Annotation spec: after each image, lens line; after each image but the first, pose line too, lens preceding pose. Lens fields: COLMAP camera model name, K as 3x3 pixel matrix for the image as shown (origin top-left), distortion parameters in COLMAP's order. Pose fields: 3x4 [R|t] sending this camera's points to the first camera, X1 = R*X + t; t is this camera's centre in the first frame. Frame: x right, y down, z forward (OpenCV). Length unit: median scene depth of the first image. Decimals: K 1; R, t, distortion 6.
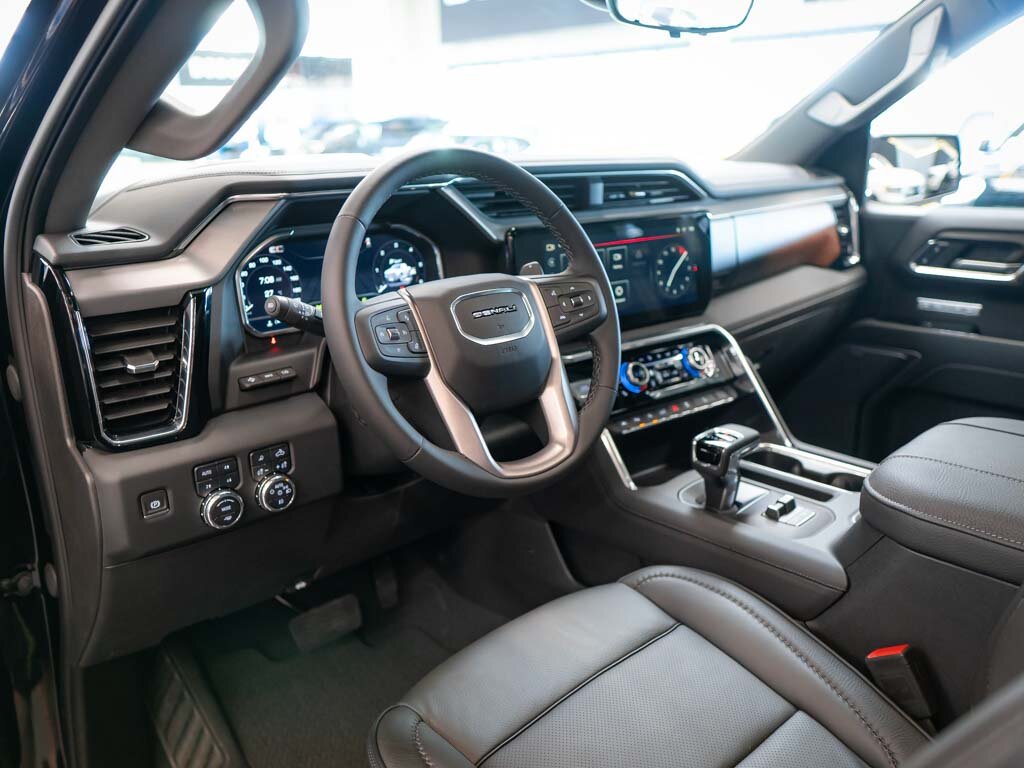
lens RADIAL K [[798.9, 0, 502.0], [0, 798.9, 383.6], [0, 0, 1]] dist [0.001583, -0.004483]
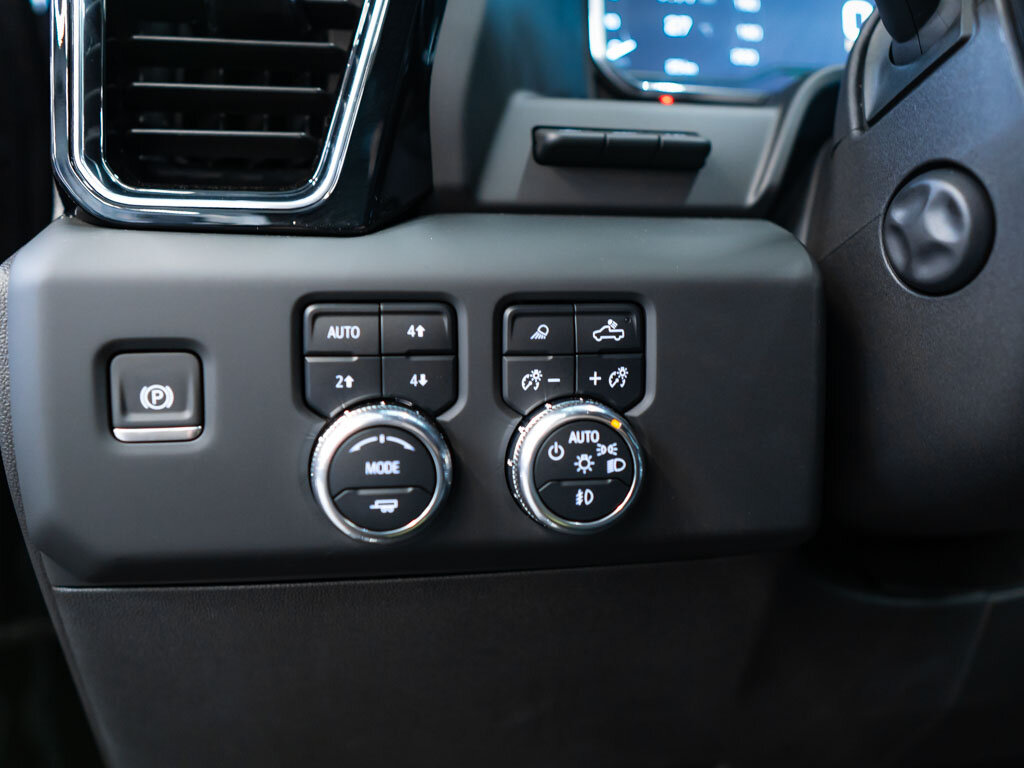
lens RADIAL K [[798.9, 0, 504.3], [0, 798.9, 405.3], [0, 0, 1]] dist [0.001583, -0.004483]
pose [[0.841718, 0.082728, -0.533541, -0.143959], [-0.162736, 0.981109, -0.104609, 0.139050], [0.514808, 0.174878, 0.839280, 0.694935]]
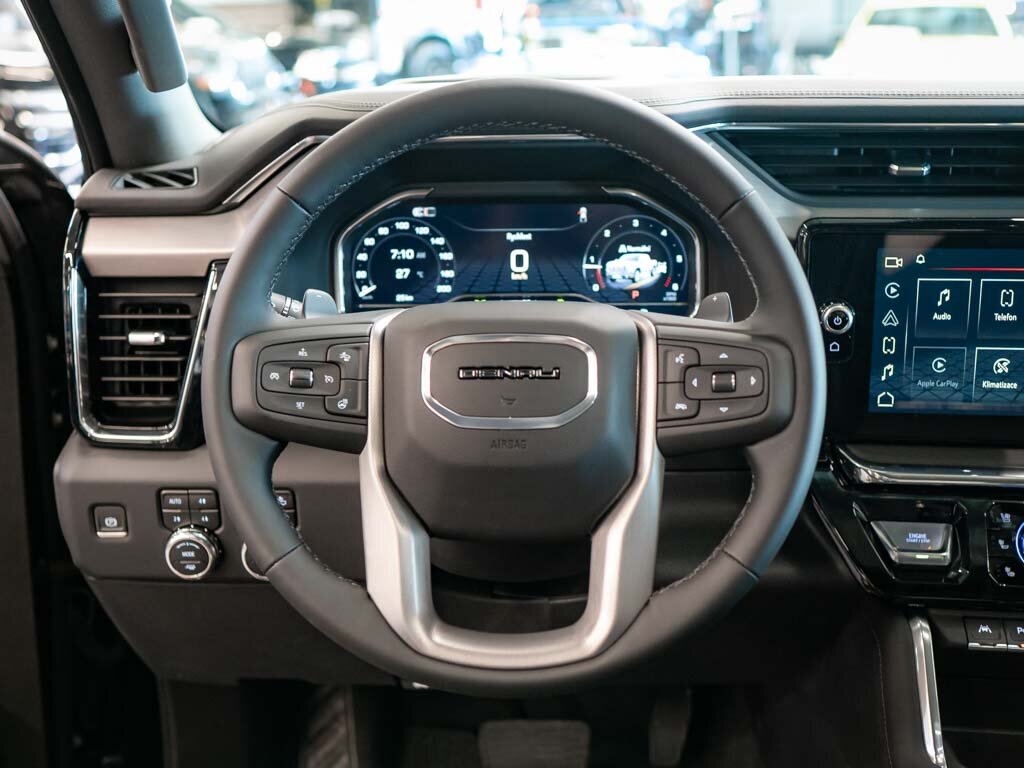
lens RADIAL K [[1111.5, 0, 534.1], [0, 1111.5, 382.8], [0, 0, 1]] dist [-0.006565, 0.000000]
pose [[0.729972, 0.217505, -0.647945, 0.472670], [-0.195517, 0.974849, 0.106972, -0.155858], [0.654915, 0.048597, 0.754138, 0.370031]]
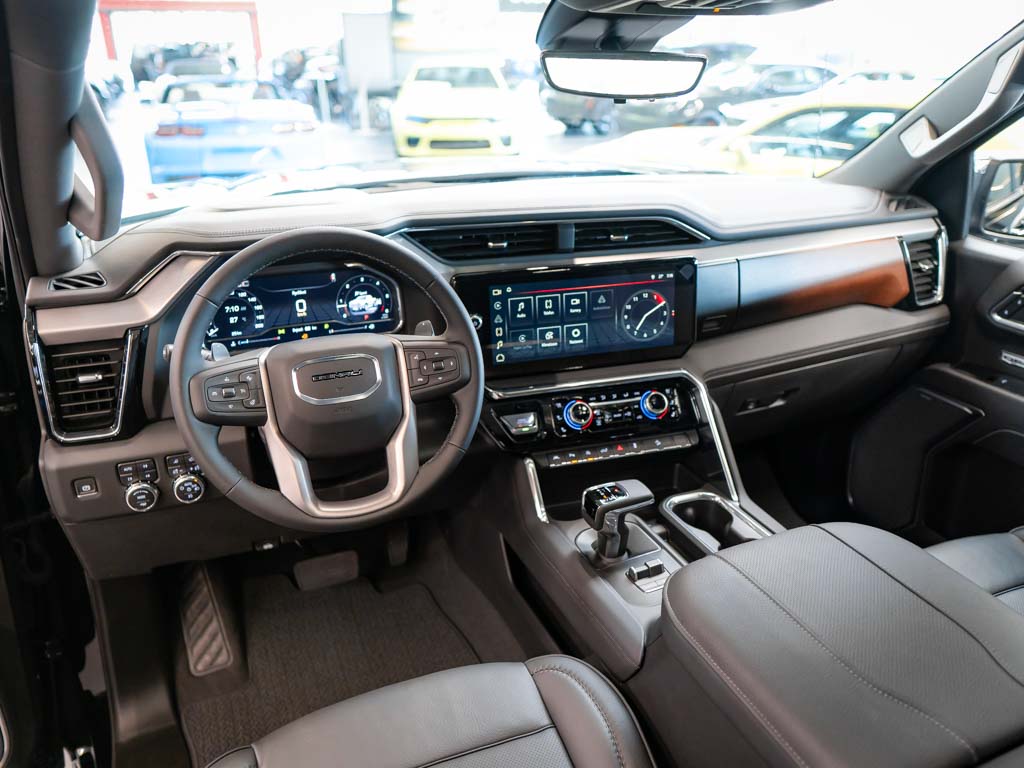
lens RADIAL K [[761.2, 0, 530.8], [0, 761.2, 382.7], [0, 0, 1]] dist [-0.001677, -0.005406]
pose [[0.945154, 0.140408, -0.294905, 0.534361], [-0.110067, 0.986995, 0.117159, -0.218730], [0.307520, -0.078274, 0.948317, 0.022234]]
